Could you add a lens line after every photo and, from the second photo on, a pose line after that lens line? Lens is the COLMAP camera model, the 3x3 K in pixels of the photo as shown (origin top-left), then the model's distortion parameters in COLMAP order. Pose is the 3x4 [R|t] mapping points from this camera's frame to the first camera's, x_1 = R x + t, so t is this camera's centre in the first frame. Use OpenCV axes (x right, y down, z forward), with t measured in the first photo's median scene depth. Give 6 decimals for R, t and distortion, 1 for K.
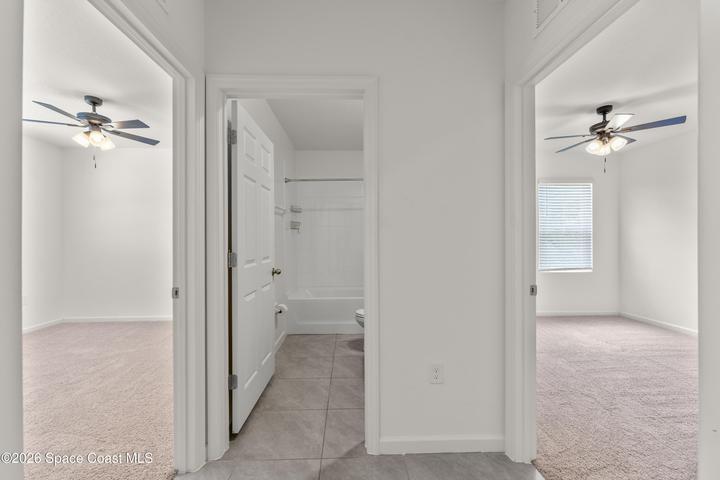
lens RADIAL K [[293.1, 0, 359.2], [0, 293.1, 242.4], [0, 0, 1]] dist [-0.003155, 0.000260]
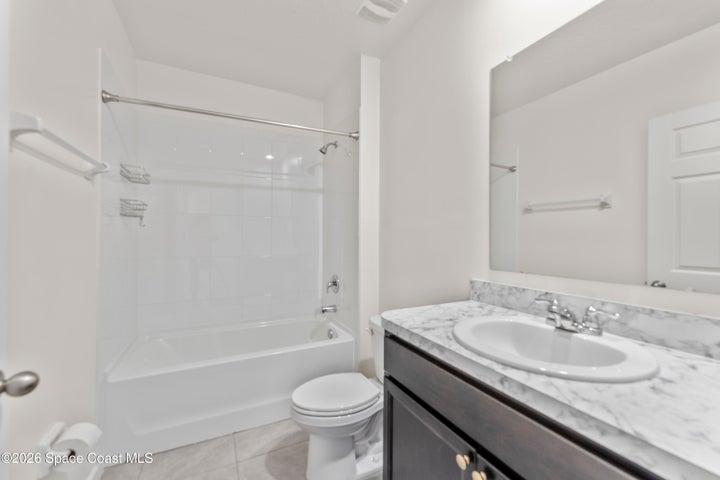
lens RADIAL K [[293.1, 0, 358.1], [0, 293.1, 241.4], [0, 0, 1]] dist [-0.003155, 0.000260]
pose [[0.912090, 0.002890, 0.409981, -0.085967], [0.000148, 0.999973, -0.007378, -0.001741], [-0.409991, 0.006790, 0.912064, 0.451550]]
